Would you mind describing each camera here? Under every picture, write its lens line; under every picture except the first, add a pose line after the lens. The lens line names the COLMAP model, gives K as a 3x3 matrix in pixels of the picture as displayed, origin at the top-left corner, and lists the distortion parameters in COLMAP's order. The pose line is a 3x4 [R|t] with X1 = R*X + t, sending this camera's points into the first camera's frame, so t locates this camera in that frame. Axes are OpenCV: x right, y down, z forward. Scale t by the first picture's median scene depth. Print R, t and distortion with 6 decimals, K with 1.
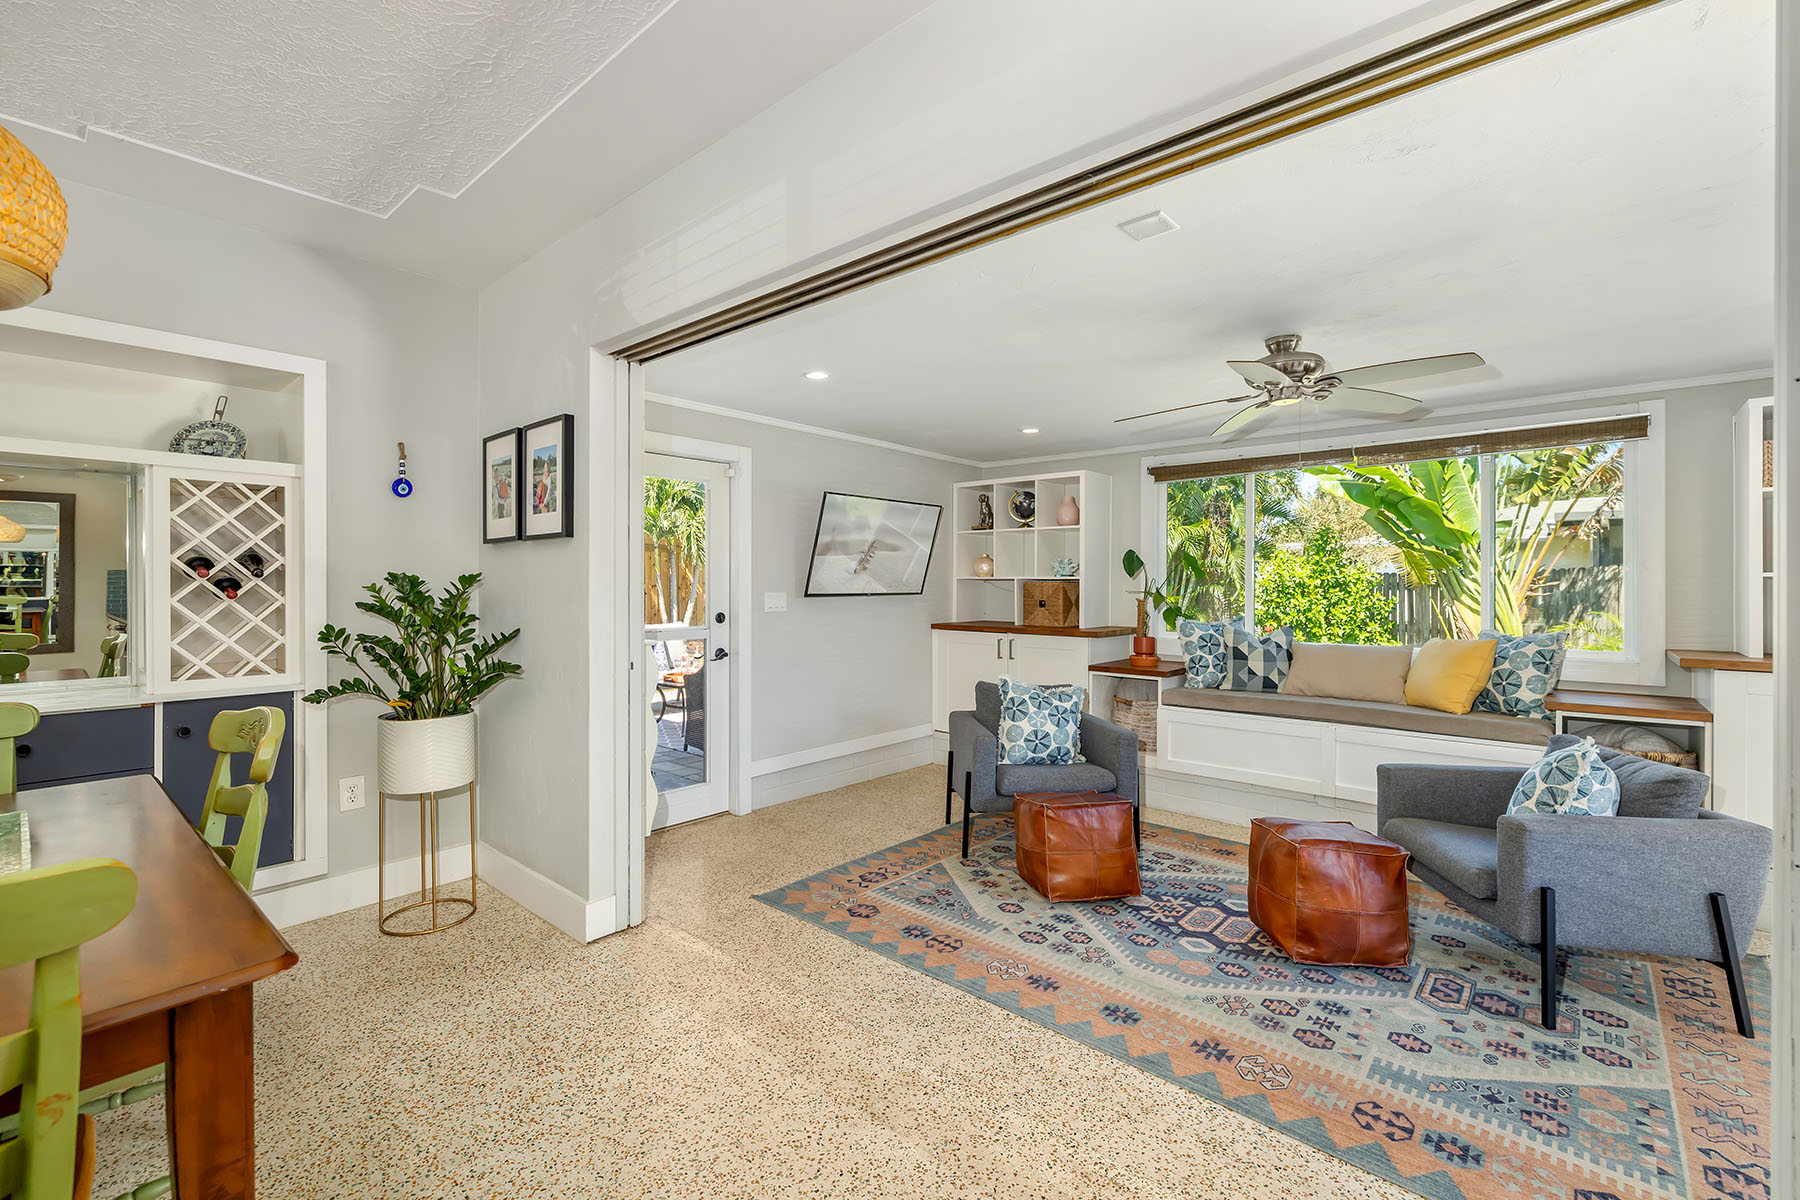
lens RADIAL K [[761.0, 0, 907.5], [0, 761.0, 579.1], [0, 0, 1]] dist [0.001595, -0.000100]
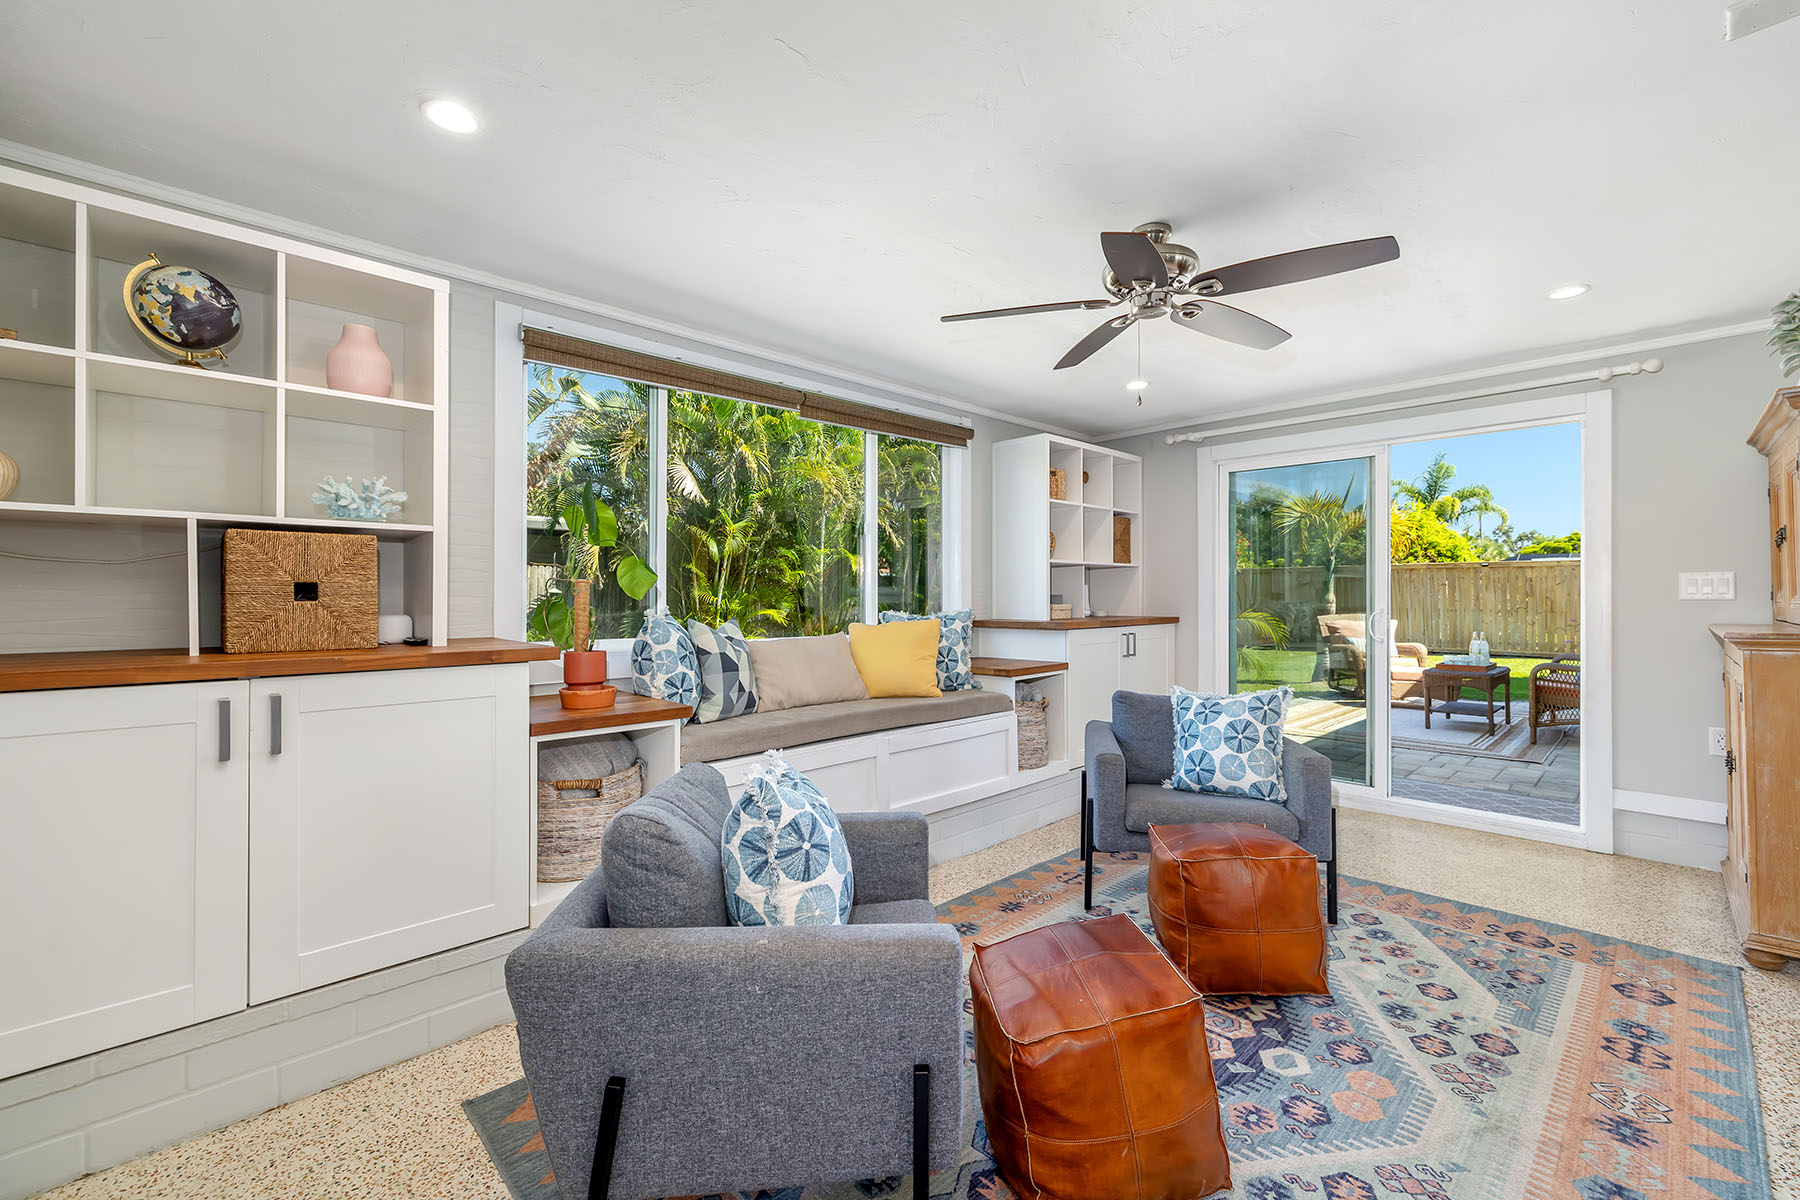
lens RADIAL K [[761.0, 0, 914.2], [0, 761.0, 591.3], [0, 0, 1]] dist [0.001595, -0.000100]
pose [[0.079557, -0.001562, 0.996829, -0.330692], [-0.007159, 0.999972, 0.002138, 0.055096], [-0.996805, -0.007307, 0.079544, 1.273697]]
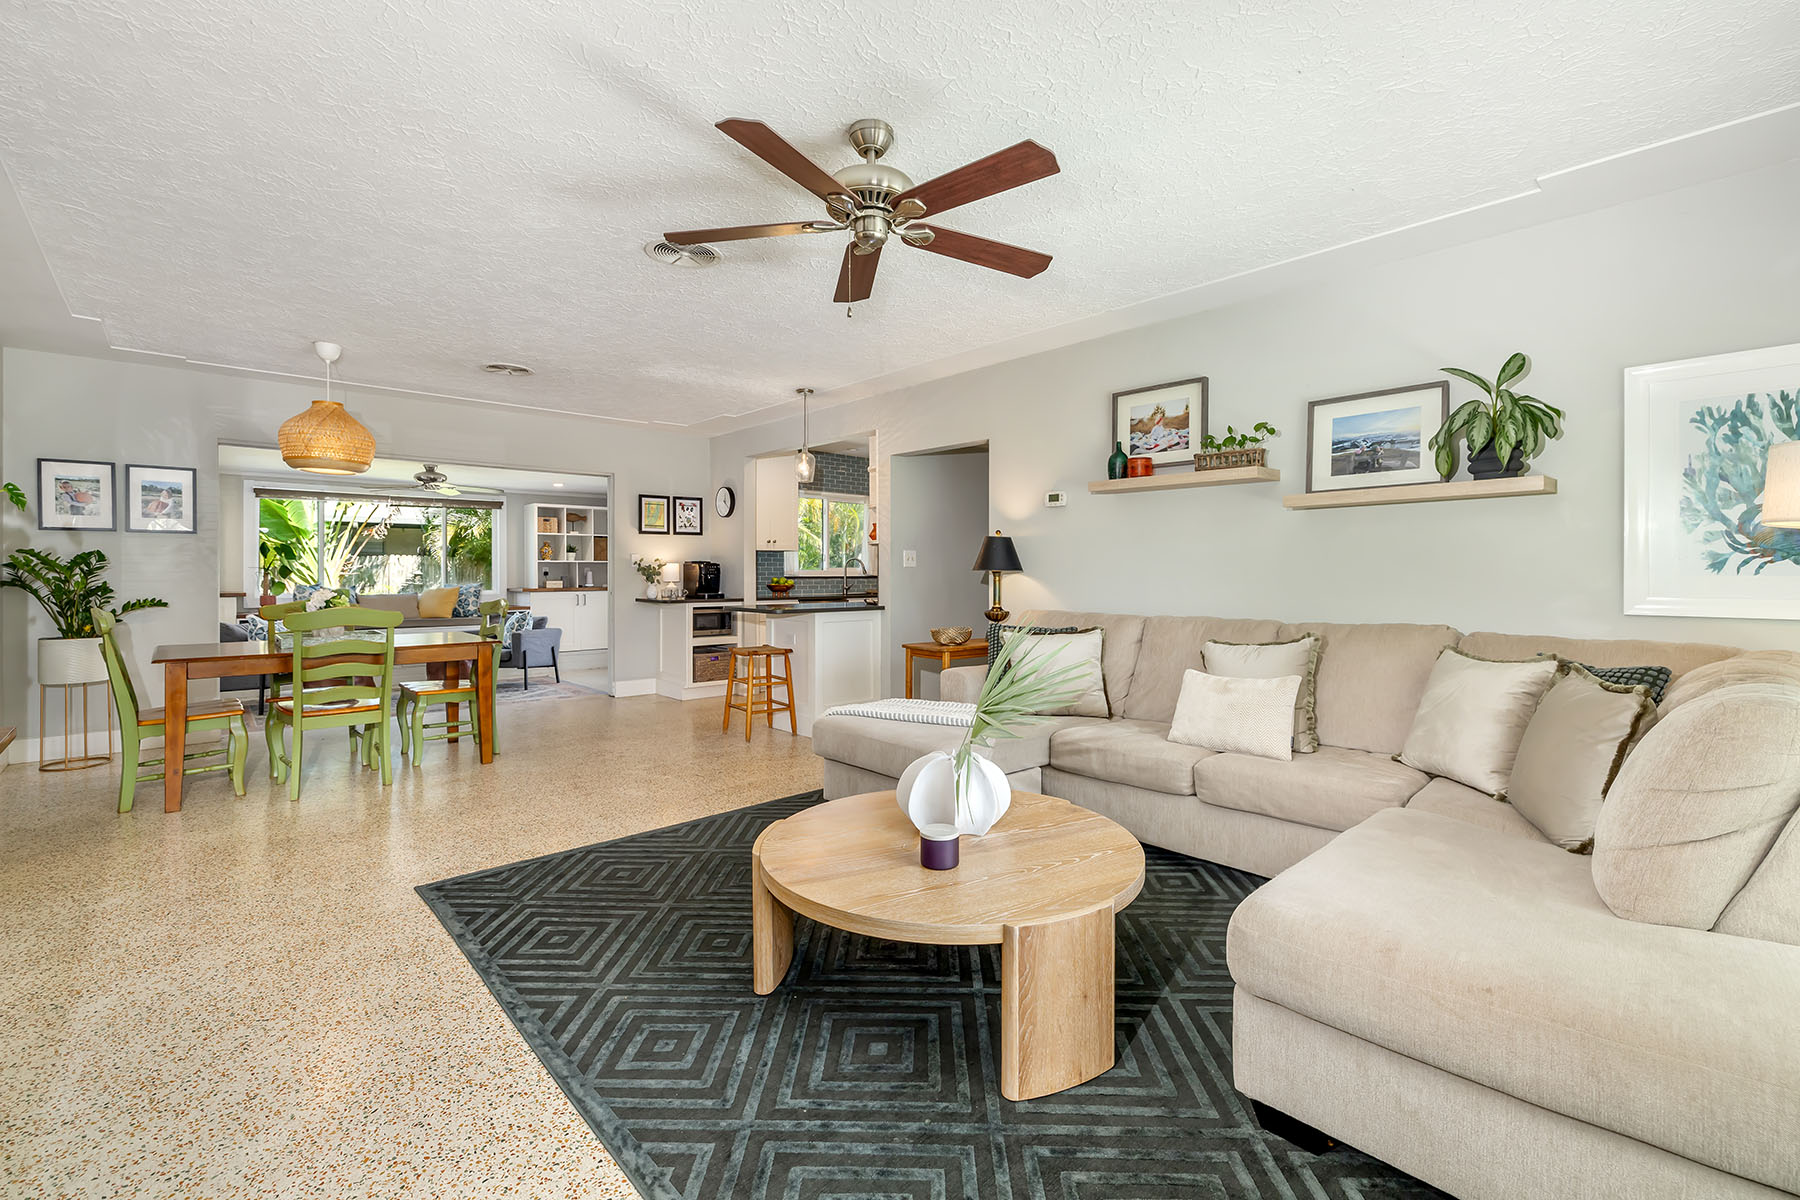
lens RADIAL K [[761.0, 0, 896.5], [0, 761.0, 576.3], [0, 0, 1]] dist [0.001595, -0.000100]
pose [[0.117024, -0.007611, 0.993100, -1.967703], [-0.006541, 0.999943, 0.008434, 0.022247], [-0.993107, -0.007483, 0.116968, -0.888051]]
